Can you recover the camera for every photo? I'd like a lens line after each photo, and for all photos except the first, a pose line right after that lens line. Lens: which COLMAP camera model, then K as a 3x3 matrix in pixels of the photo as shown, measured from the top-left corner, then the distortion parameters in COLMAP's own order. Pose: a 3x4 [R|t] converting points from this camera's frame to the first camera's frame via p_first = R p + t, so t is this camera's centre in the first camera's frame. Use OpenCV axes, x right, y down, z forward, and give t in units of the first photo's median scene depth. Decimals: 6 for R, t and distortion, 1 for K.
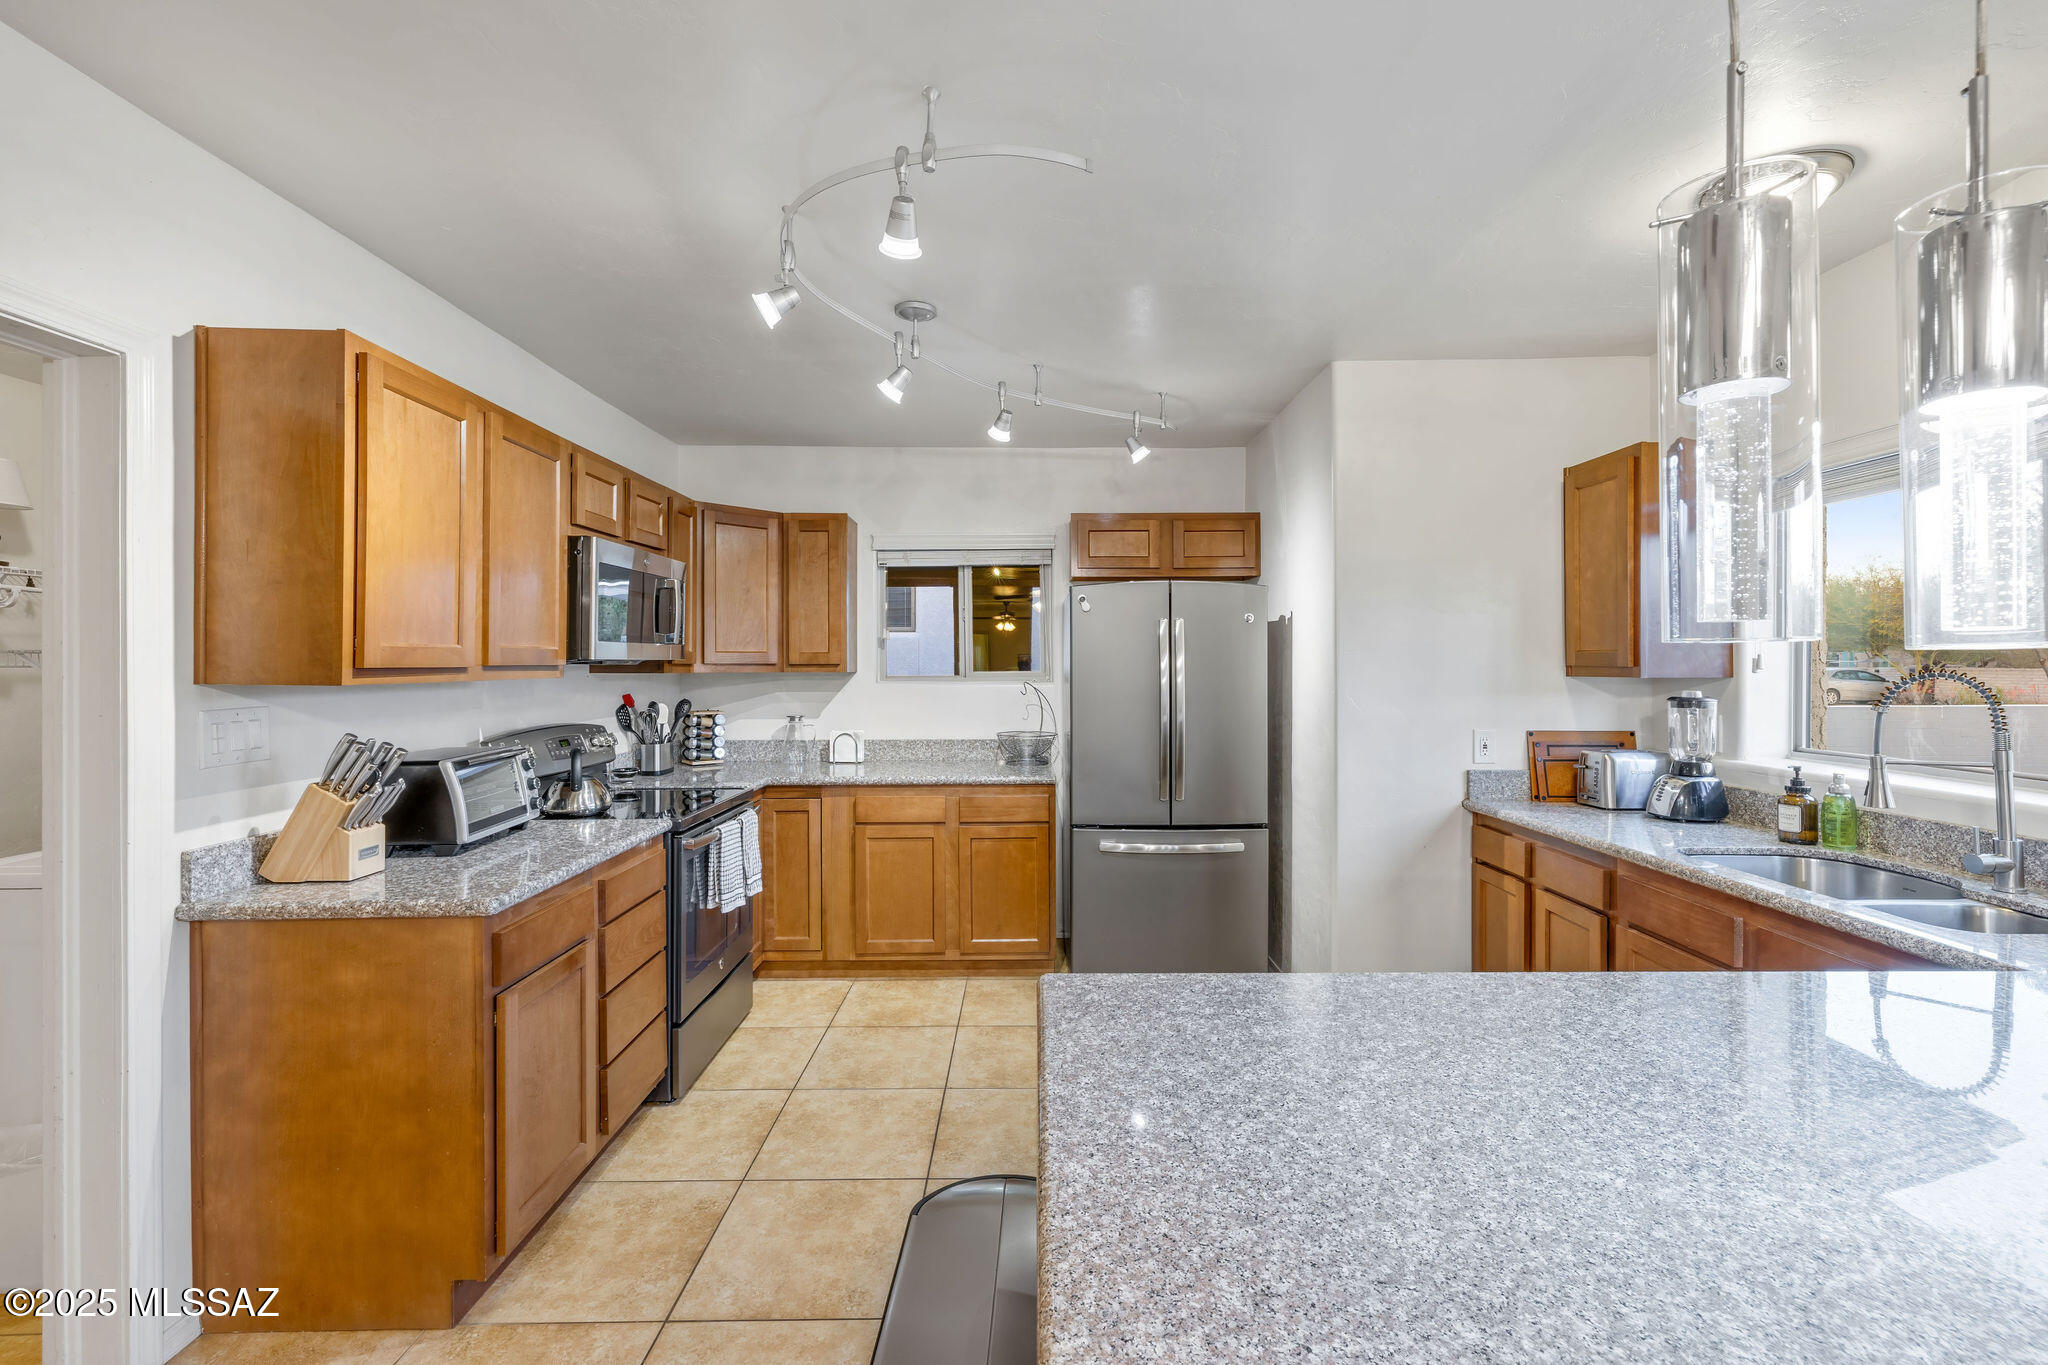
lens RADIAL K [[875.3, 0, 1017.6], [0, 875.3, 664.8], [0, 0, 1]] dist [0.000028, 0.000925]
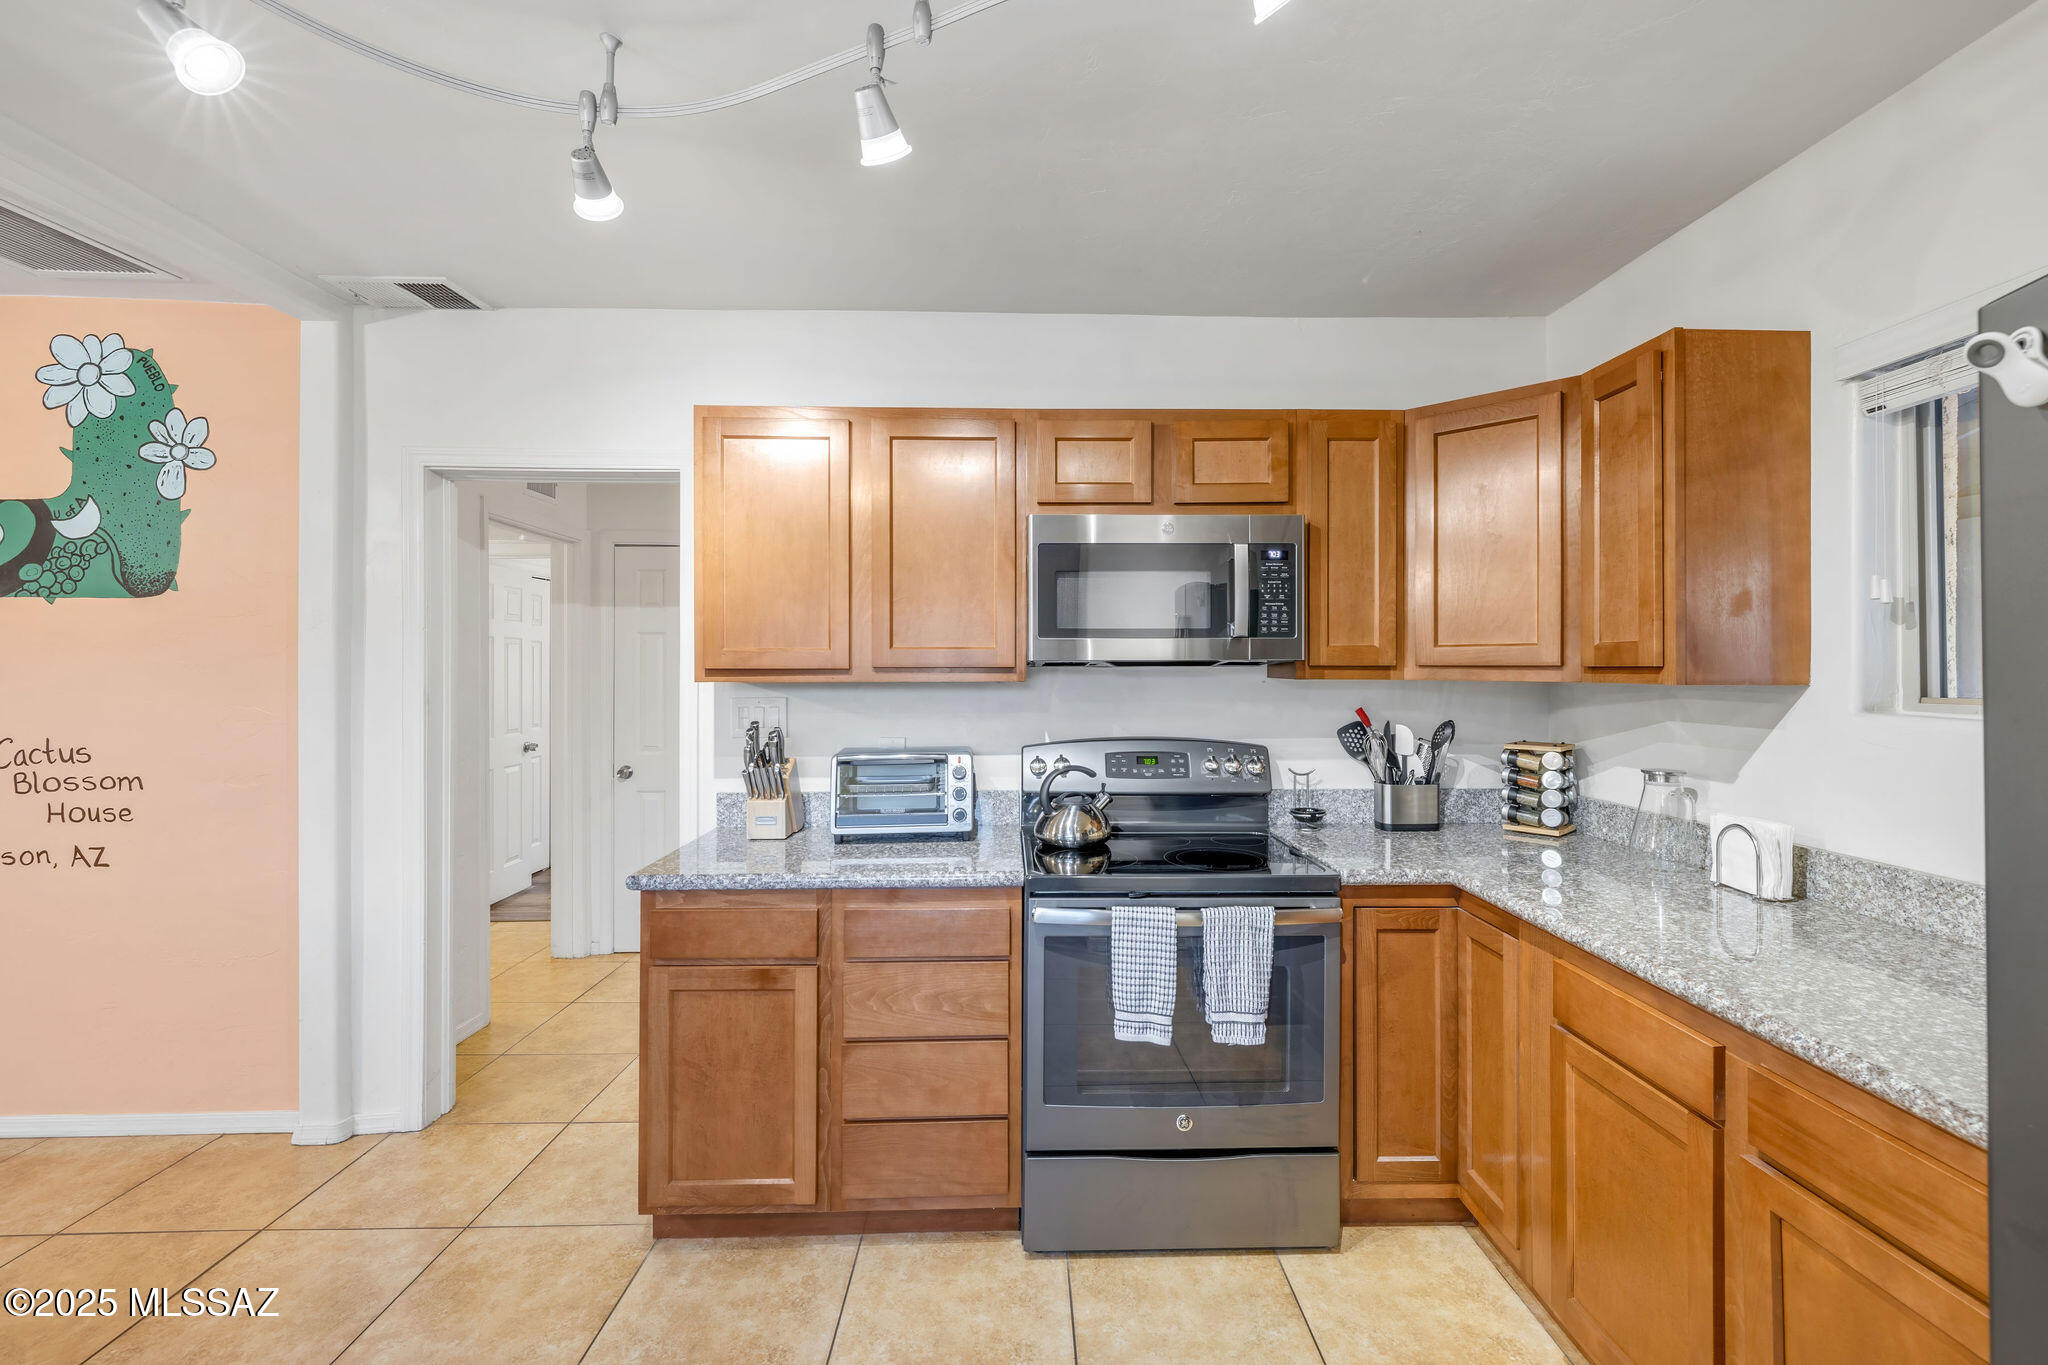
lens RADIAL K [[875.3, 0, 1067.7], [0, 875.3, 659.9], [0, 0, 1]] dist [0.000028, 0.000925]
pose [[0.034951, -0.004811, -0.999377, 0.303952], [-0.001204, 0.999987, -0.004856, -0.002253], [0.999388, 0.001373, 0.034945, 0.856849]]
